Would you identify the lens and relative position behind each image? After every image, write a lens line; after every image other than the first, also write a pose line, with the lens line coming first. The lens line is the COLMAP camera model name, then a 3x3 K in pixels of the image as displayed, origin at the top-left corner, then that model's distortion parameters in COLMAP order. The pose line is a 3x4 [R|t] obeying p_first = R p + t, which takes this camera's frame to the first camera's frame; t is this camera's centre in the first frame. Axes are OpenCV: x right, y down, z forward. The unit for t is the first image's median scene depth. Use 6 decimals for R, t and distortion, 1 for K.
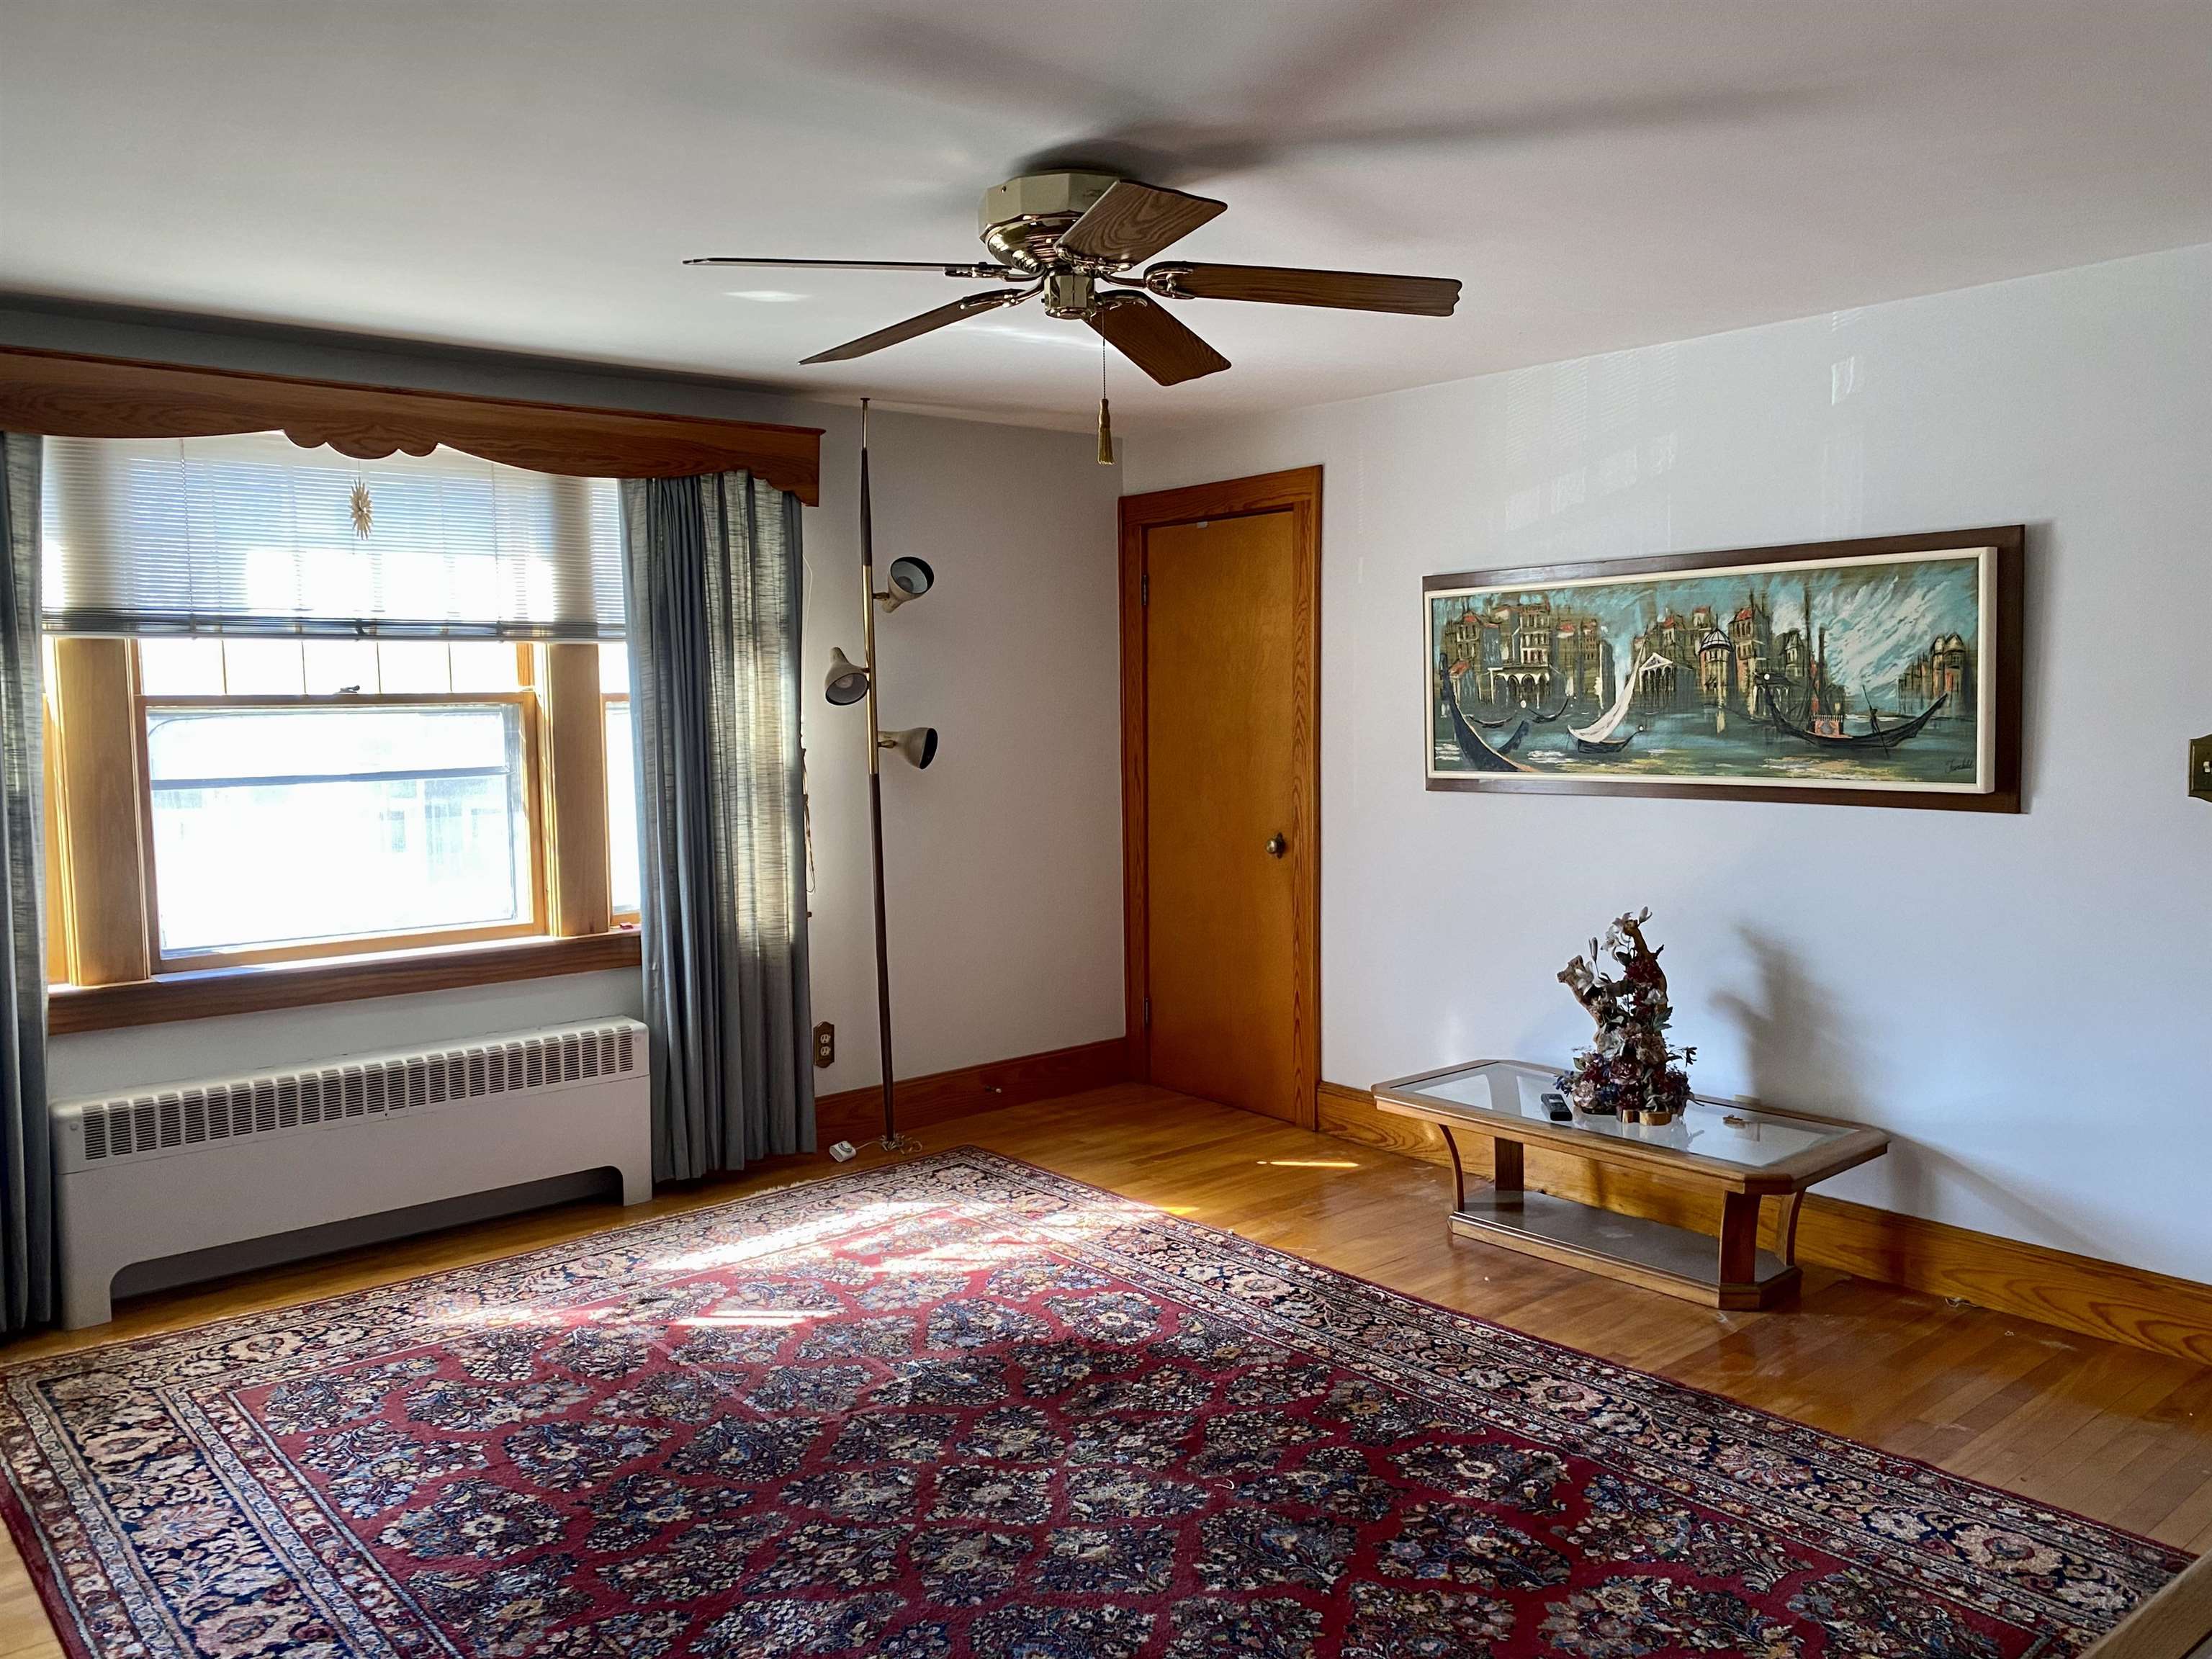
lens RADIAL K [[1703.5, 0, 1103.1], [0, 1703.5, 830.7], [0, 0, 1]] dist [0.024829, -0.006252]
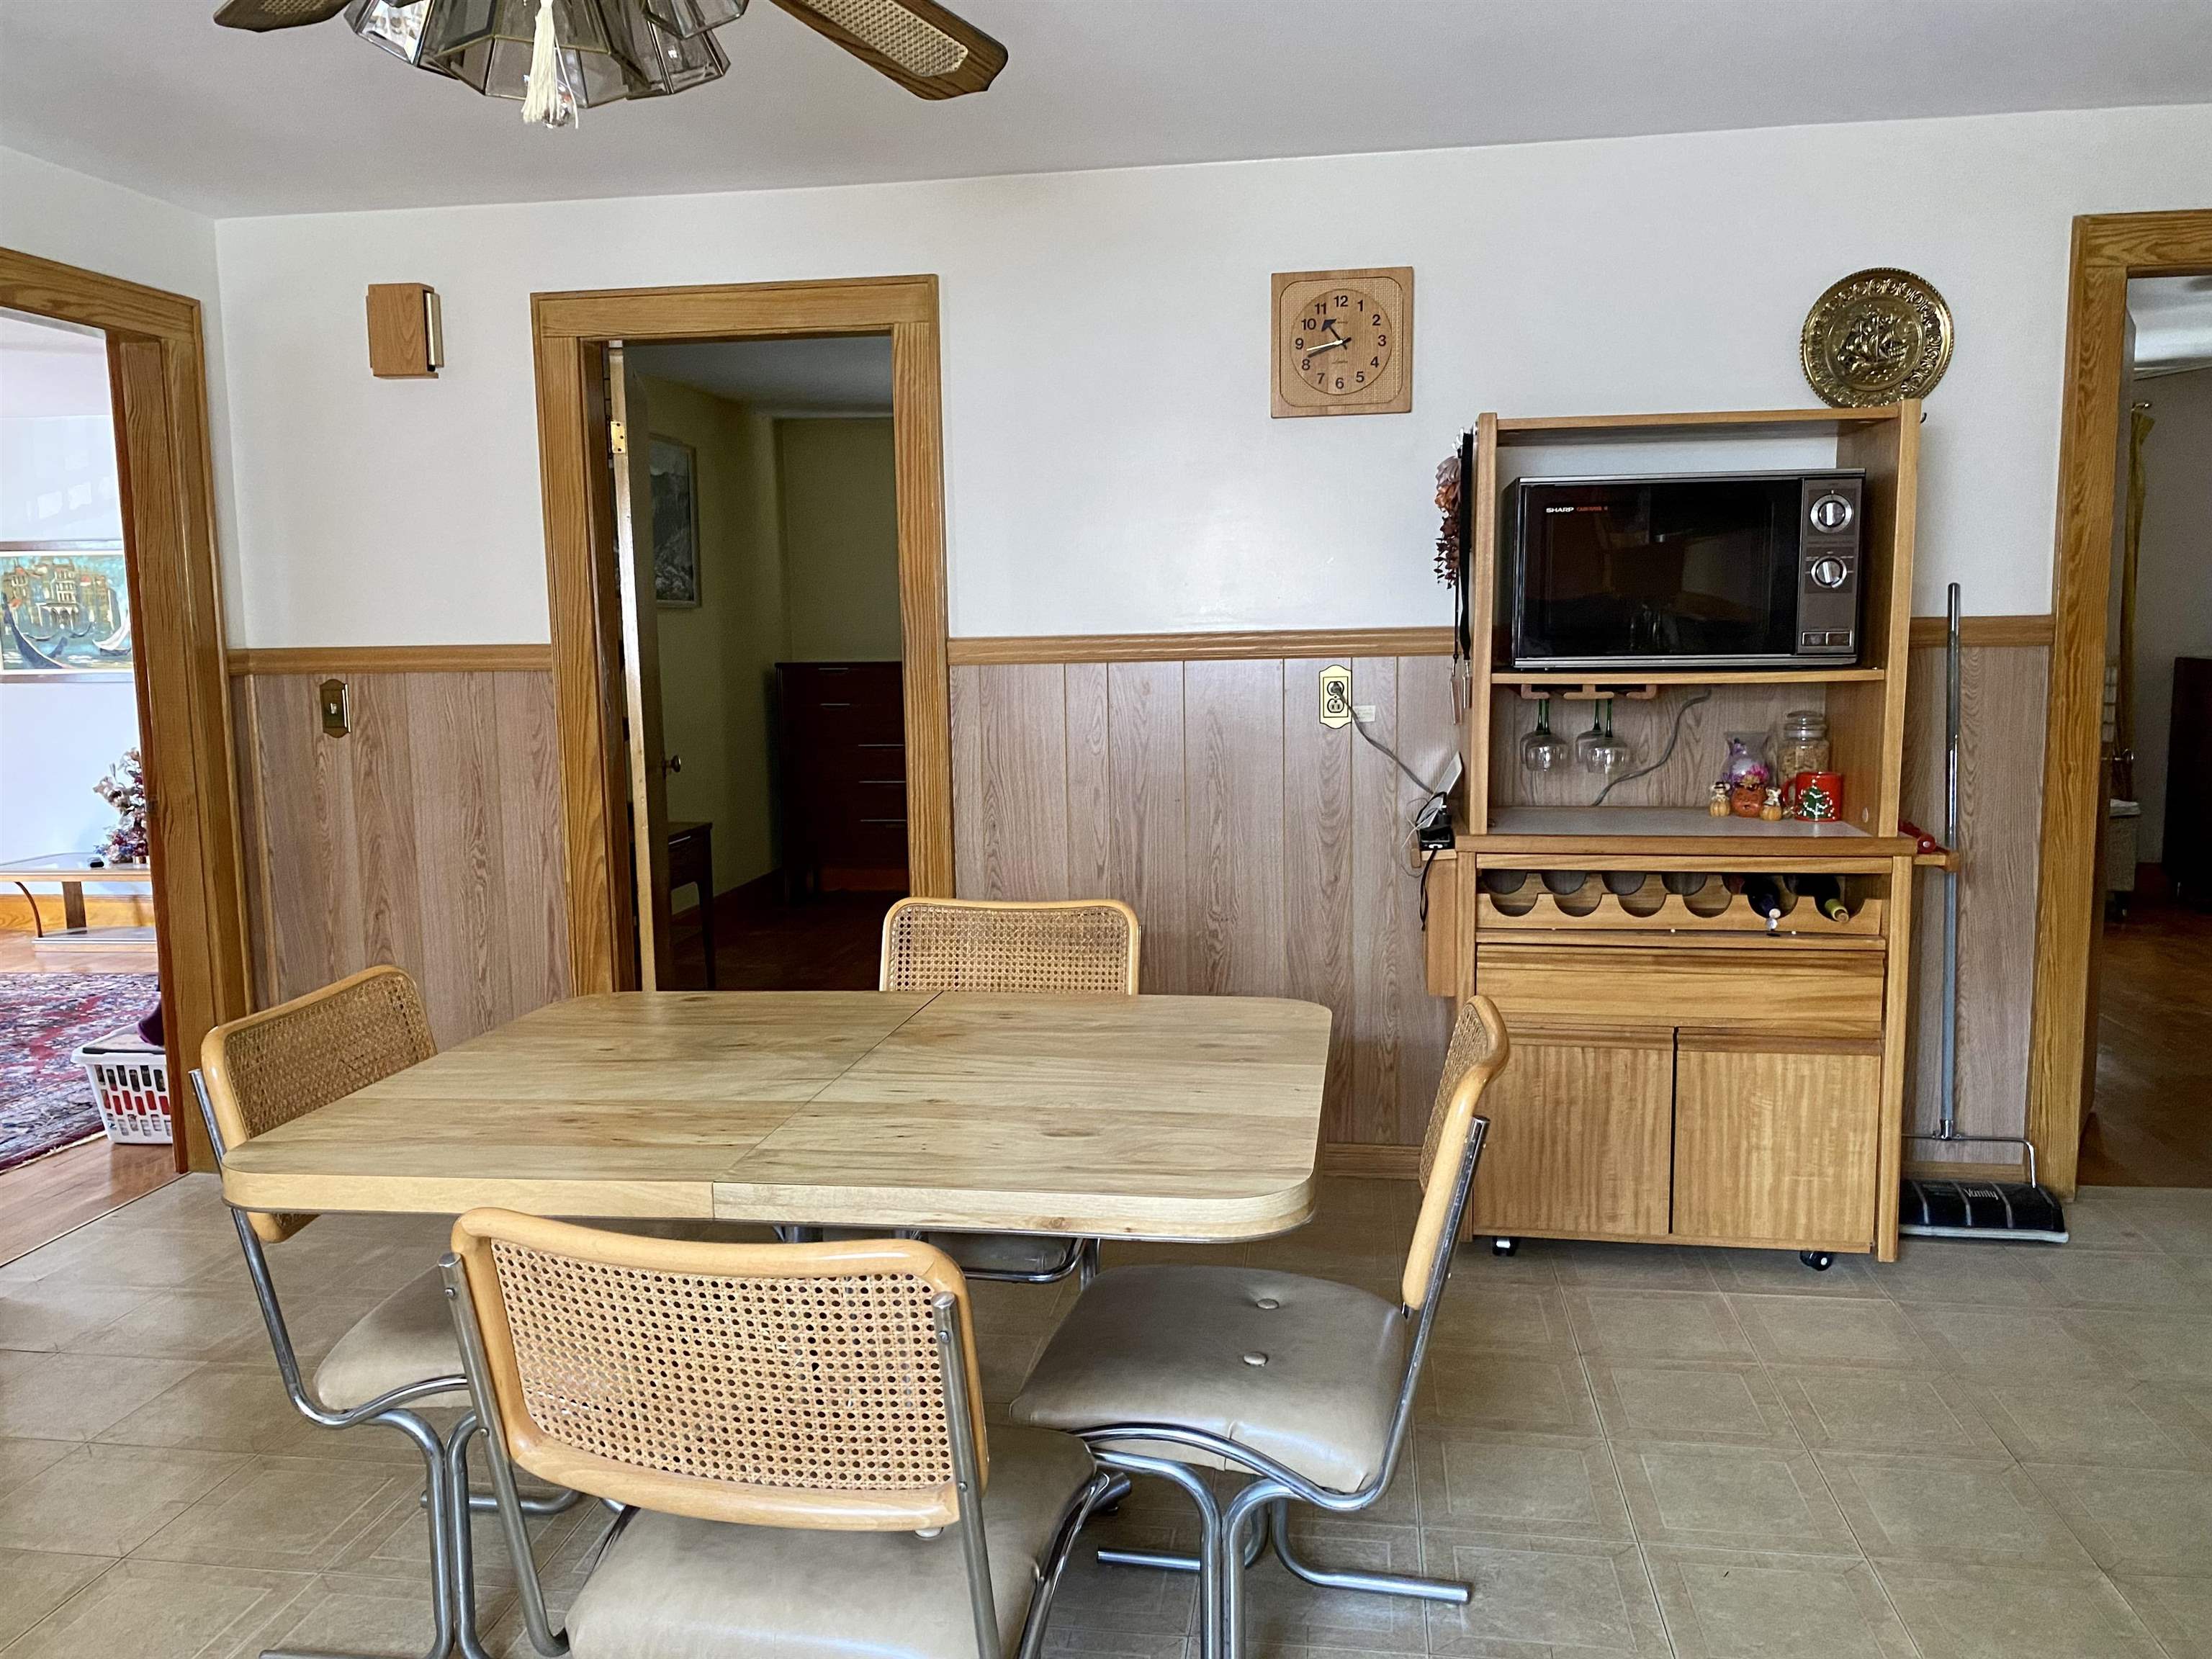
lens RADIAL K [[1703.5, 0, 1103.5], [0, 1703.5, 834.0], [0, 0, 1]] dist [0.024829, -0.006252]
pose [[0.759936, -0.076807, 0.645444, -0.070868], [0.047789, 0.996909, 0.062364, 0.069039], [-0.648239, -0.016547, 0.761257, -0.902742]]
